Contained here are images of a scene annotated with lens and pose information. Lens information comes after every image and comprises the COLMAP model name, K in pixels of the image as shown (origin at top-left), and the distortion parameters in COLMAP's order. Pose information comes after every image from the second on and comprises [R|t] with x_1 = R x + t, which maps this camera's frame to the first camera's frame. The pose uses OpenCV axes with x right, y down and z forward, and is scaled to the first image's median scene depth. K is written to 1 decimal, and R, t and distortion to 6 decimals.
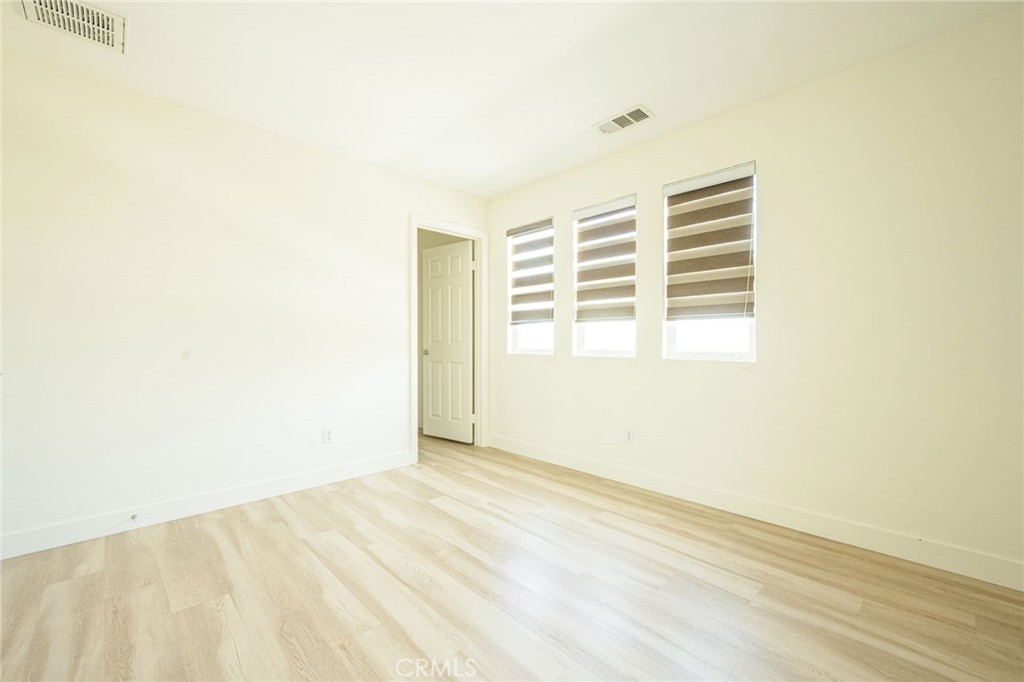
lens RADIAL K [[430.0, 0, 512.6], [0, 430.0, 345.4], [0, 0, 1]] dist [0.000695, -0.000006]
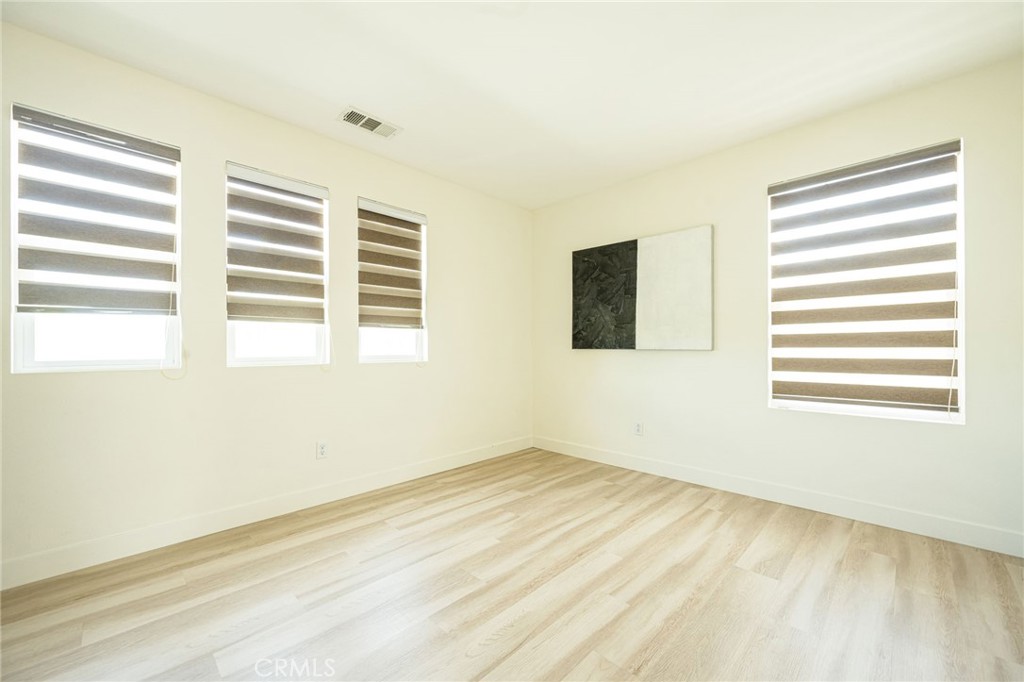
lens RADIAL K [[417.0, 0, 512.3], [0, 417.0, 346.1], [0, 0, 1]] dist [0.000226, -0.000057]
pose [[-0.053401, 0.000708, 0.998573, -0.733511], [0.008813, 0.999961, -0.000238, -0.007582], [-0.998534, 0.008788, -0.053405, 0.745763]]
